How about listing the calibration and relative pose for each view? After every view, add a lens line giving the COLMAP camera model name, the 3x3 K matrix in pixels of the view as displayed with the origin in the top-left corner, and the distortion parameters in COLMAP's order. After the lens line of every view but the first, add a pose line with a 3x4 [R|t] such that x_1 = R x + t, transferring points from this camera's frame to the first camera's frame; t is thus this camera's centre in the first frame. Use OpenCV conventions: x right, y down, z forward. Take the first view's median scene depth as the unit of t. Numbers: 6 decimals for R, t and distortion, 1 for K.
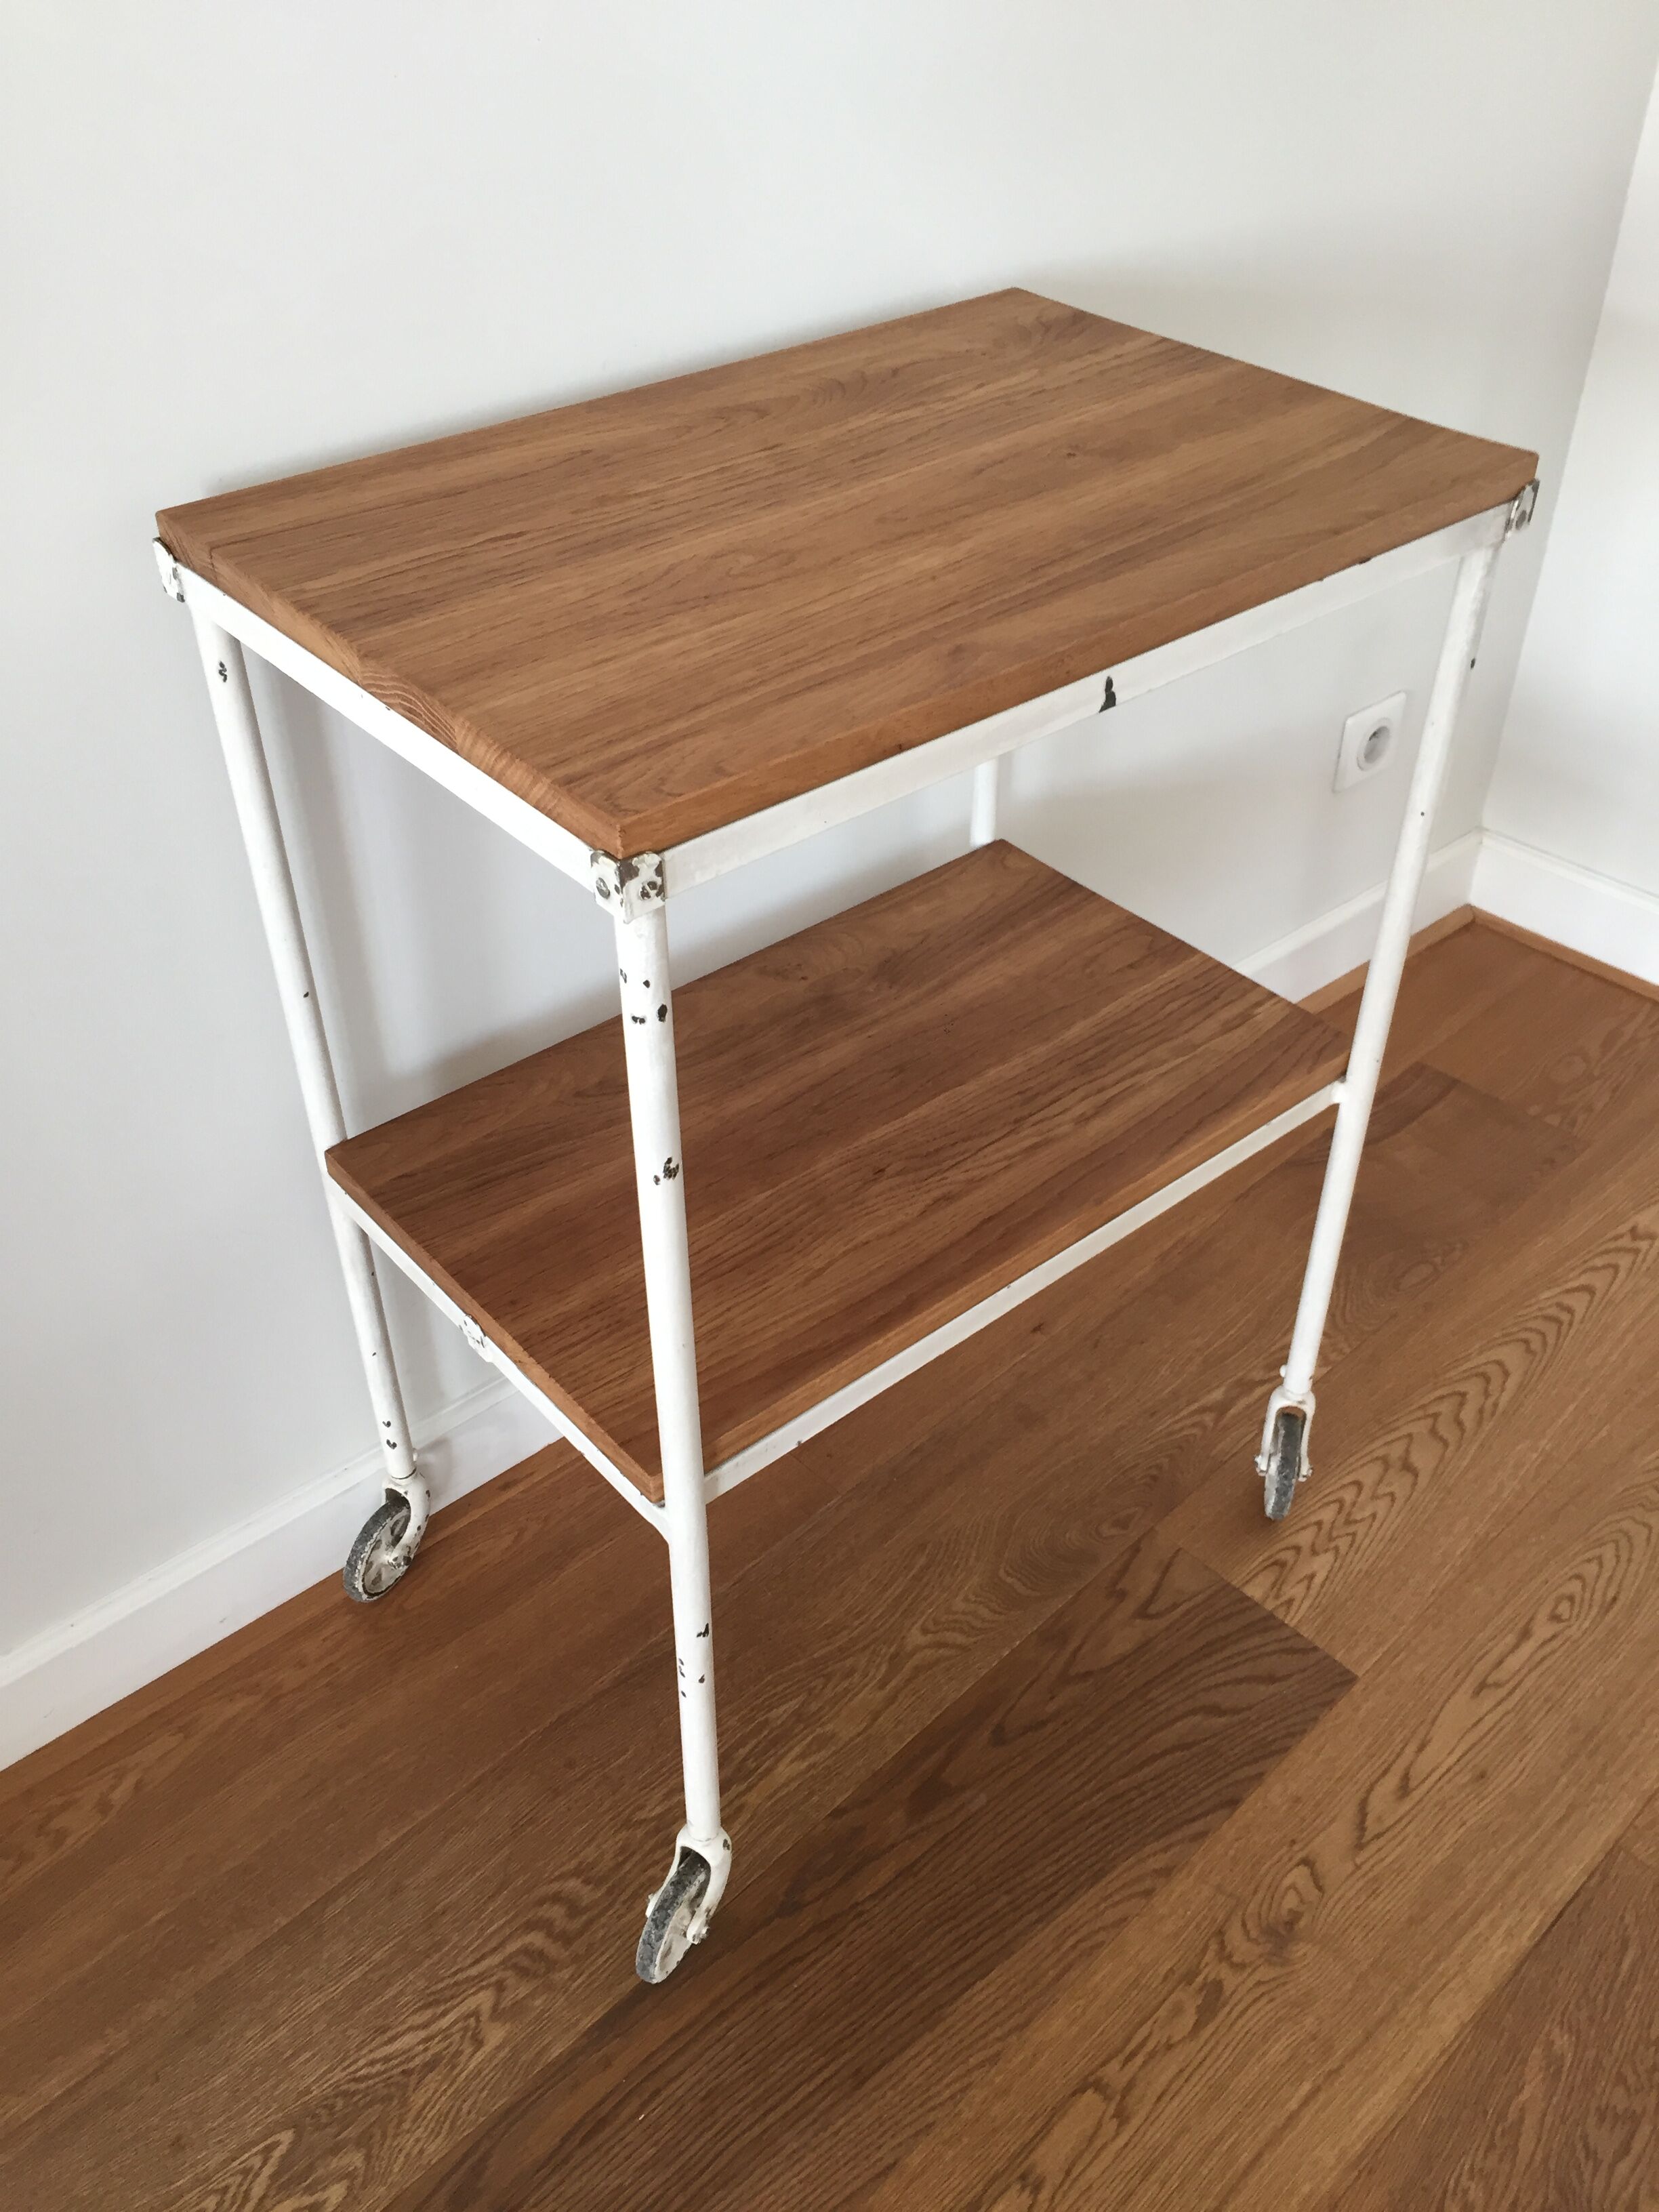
lens RADIAL K [[1911.5, 0, 832.7], [0, 1911.5, 1094.7], [0, 0, 1]] dist [0.078081, -0.114397]
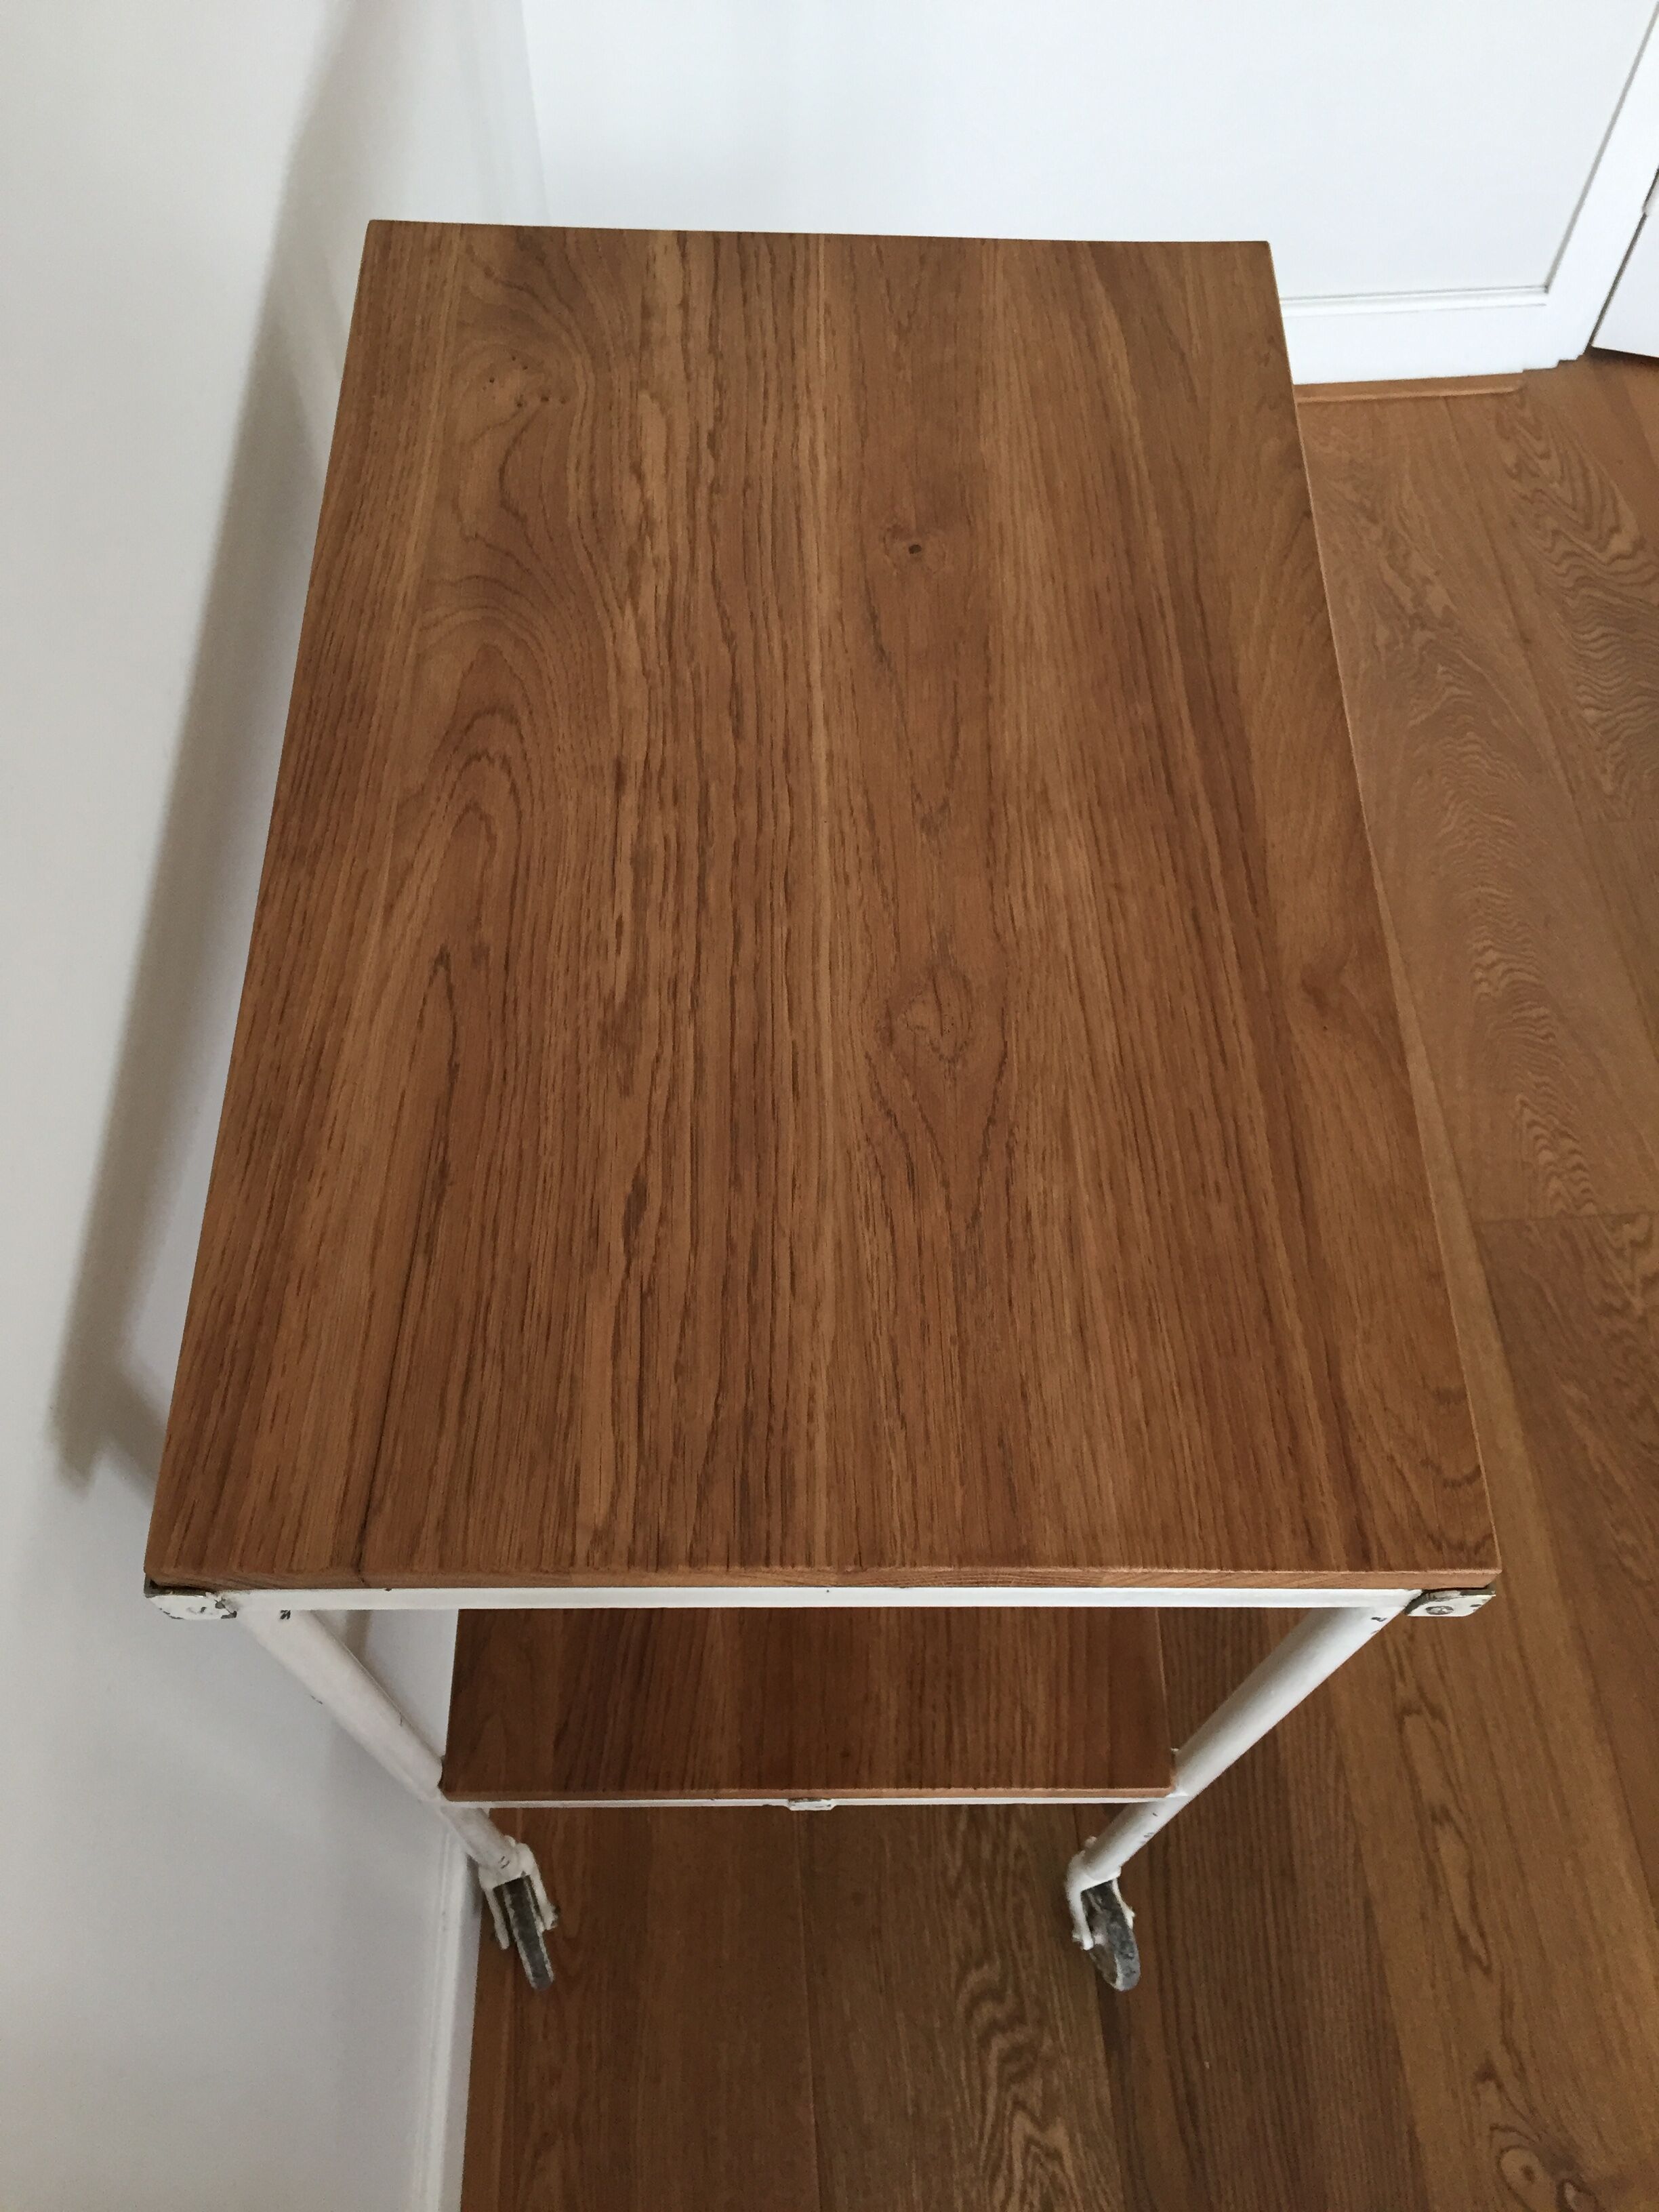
lens RADIAL K [[1911.5, 0, 844.6], [0, 1911.5, 1101.3], [0, 0, 1]] dist [0.078081, -0.114397]
pose [[0.635552, -0.665245, 0.391820, -0.272910], [0.452694, 0.732204, 0.508867, -0.473287], [-0.625413, -0.146037, 0.766506, 0.348677]]
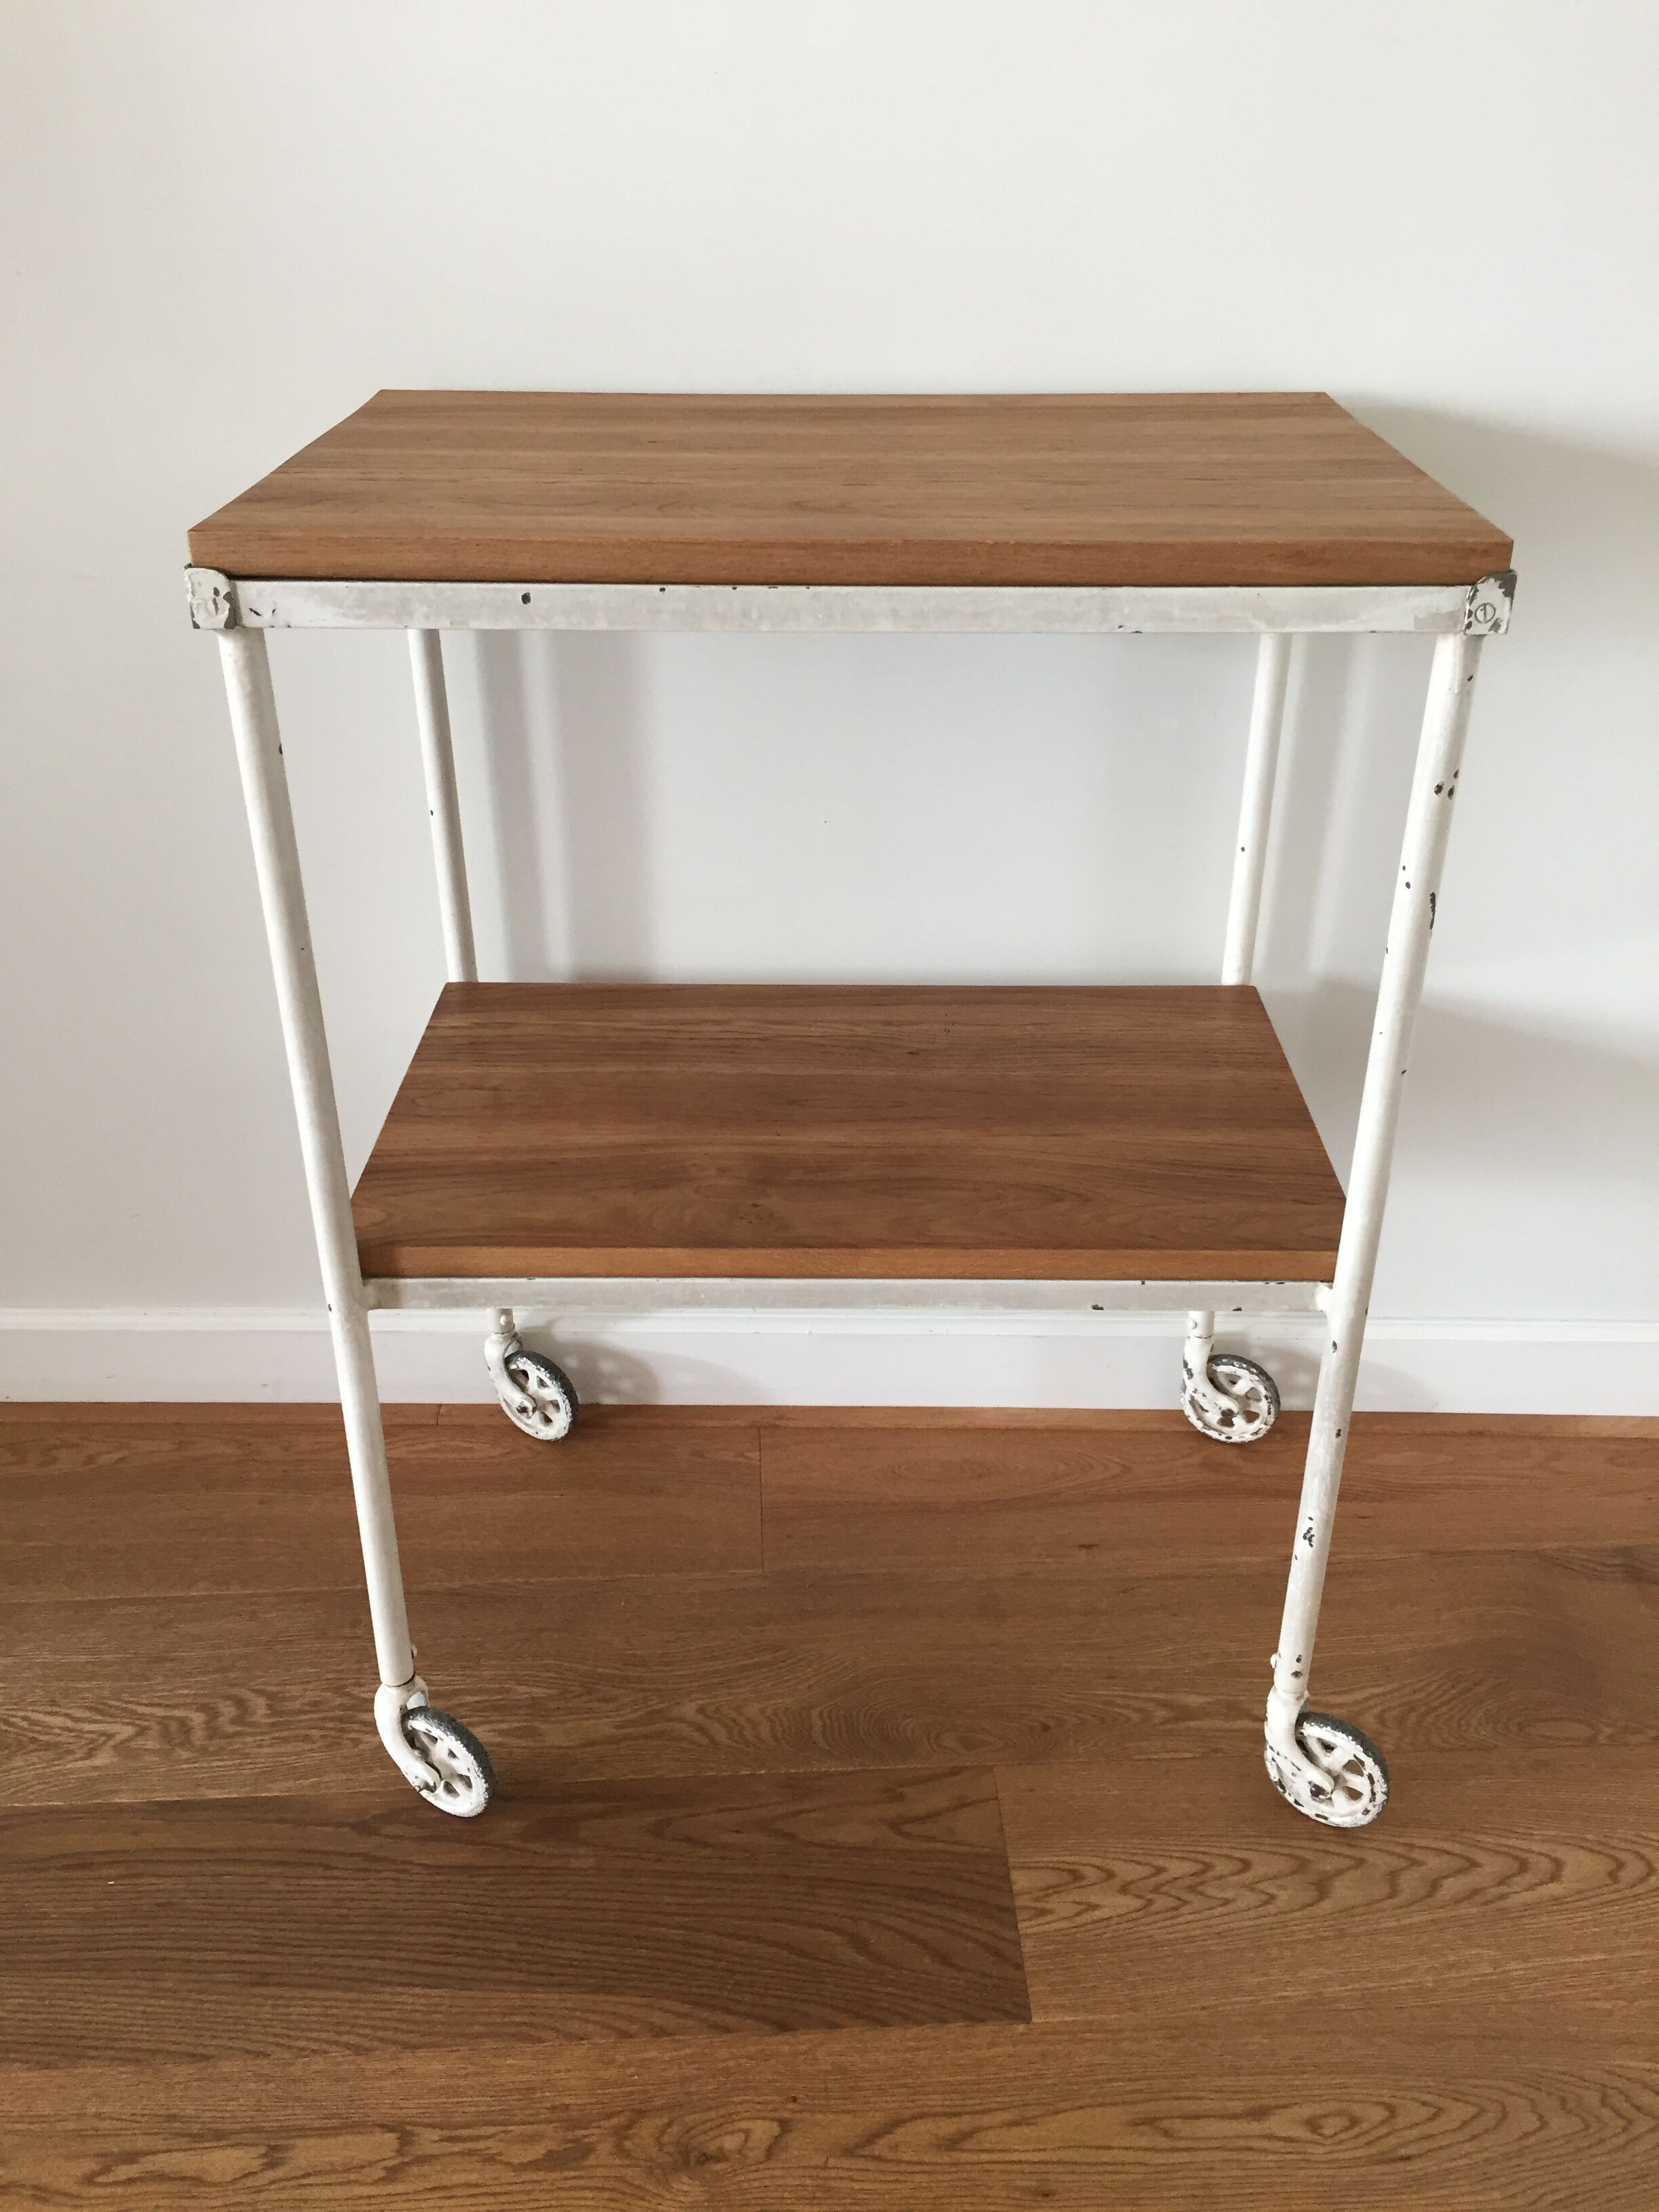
lens RADIAL K [[1911.5, 0, 829.4], [0, 1911.5, 1080.1], [0, 0, 1]] dist [0.078081, -0.114397]
pose [[0.752404, 0.323365, -0.573867, 0.613554], [-0.410119, 0.911717, -0.023974, -0.005757], [0.515452, 0.253392, 0.818598, 0.210249]]
